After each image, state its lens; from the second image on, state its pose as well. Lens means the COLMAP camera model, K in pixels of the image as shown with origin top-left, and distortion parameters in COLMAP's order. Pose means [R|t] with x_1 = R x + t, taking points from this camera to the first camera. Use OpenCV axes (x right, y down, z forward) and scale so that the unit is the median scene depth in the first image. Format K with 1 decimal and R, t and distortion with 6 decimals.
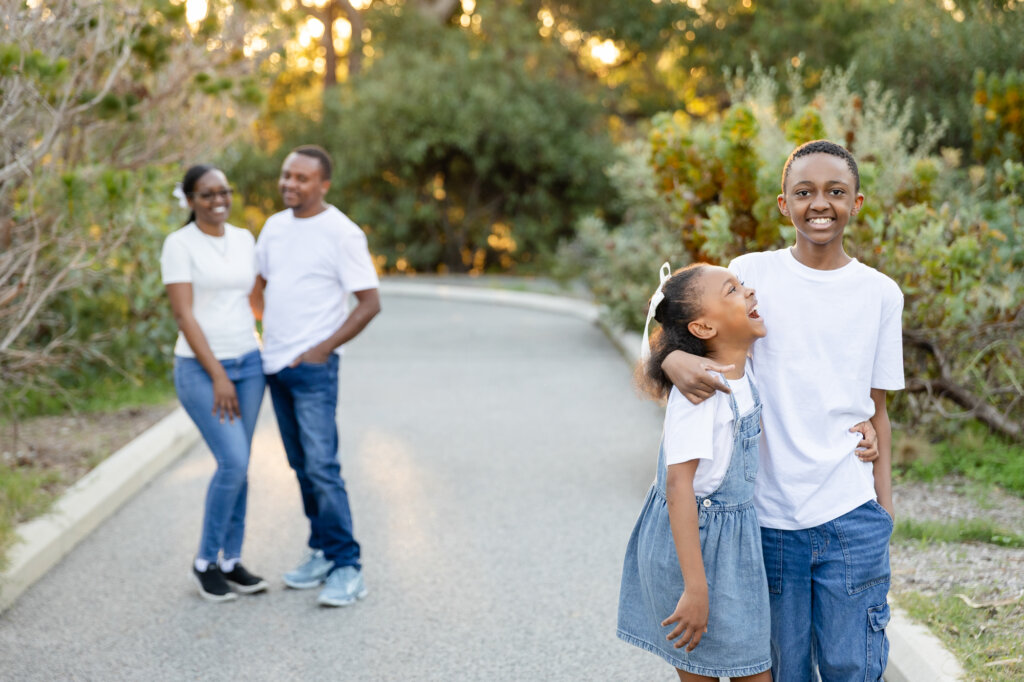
lens RADIAL K [[2015.7, 0, 516.3], [0, 2015.7, 340.5], [0, 0, 1]] dist [0.017410, 0.000000]
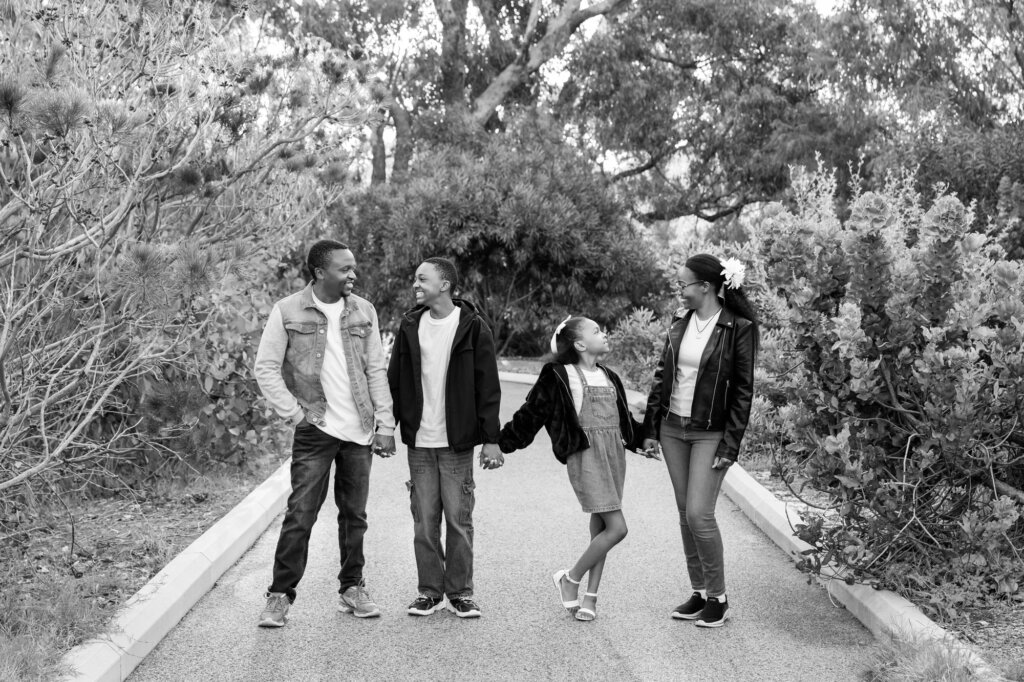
lens RADIAL K [[1809.5, 0, 507.3], [0, 1809.5, 340.1], [0, 0, 1]] dist [0.064453, 0.000000]
pose [[0.999553, 0.024438, -0.017226, -0.034420], [-0.025131, 0.998834, -0.041218, -0.010056], [0.016198, 0.041633, 0.999002, 0.152763]]
